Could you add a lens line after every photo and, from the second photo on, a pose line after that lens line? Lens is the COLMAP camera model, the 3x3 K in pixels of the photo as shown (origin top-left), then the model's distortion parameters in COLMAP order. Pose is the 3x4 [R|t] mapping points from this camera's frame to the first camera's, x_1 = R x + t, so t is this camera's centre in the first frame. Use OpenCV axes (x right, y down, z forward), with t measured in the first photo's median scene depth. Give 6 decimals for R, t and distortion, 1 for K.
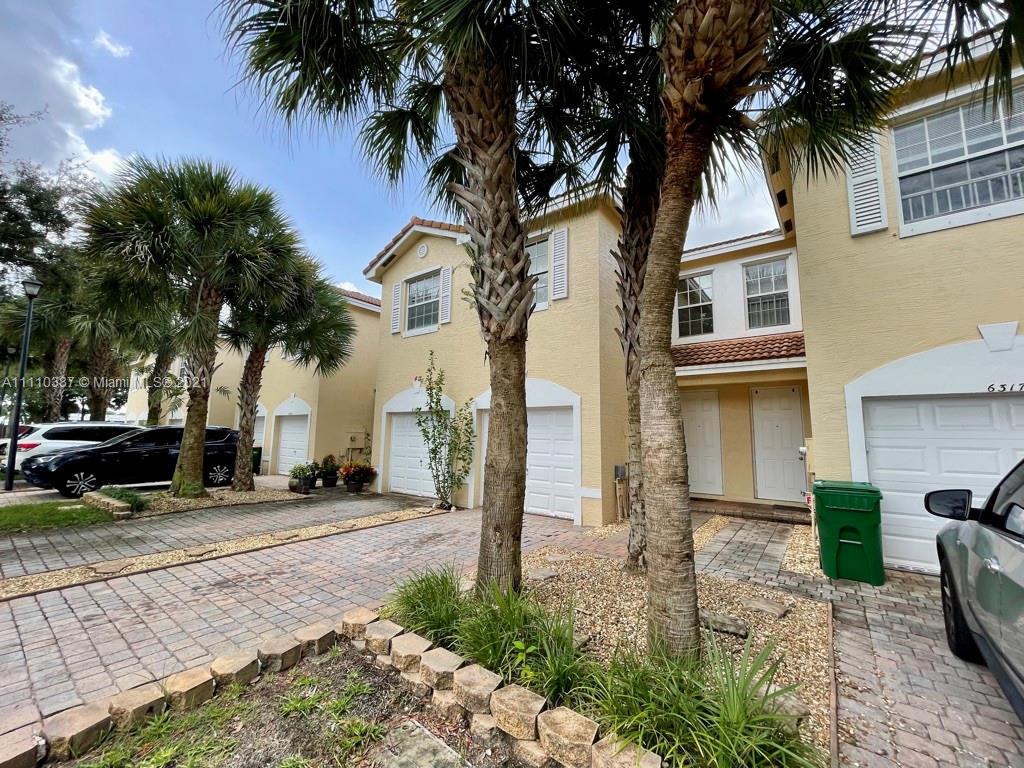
lens RADIAL K [[412.6, 0, 509.0], [0, 412.6, 383.5], [0, 0, 1]] dist [-0.003331, 0.001426]
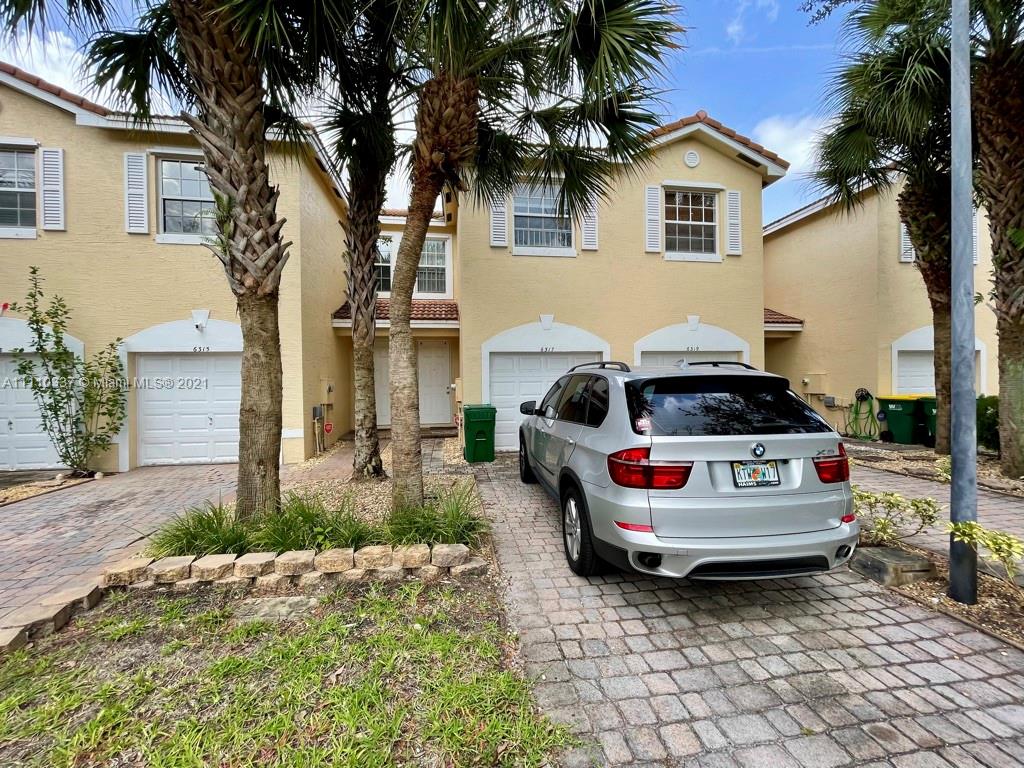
lens RADIAL K [[412.6, 0, 508.9], [0, 412.6, 382.5], [0, 0, 1]] dist [-0.003331, 0.001426]
pose [[0.696779, -0.031734, 0.716583, -0.330159], [-0.066478, 0.991864, 0.108565, -0.037725], [-0.714199, -0.123283, 0.689000, -0.236711]]
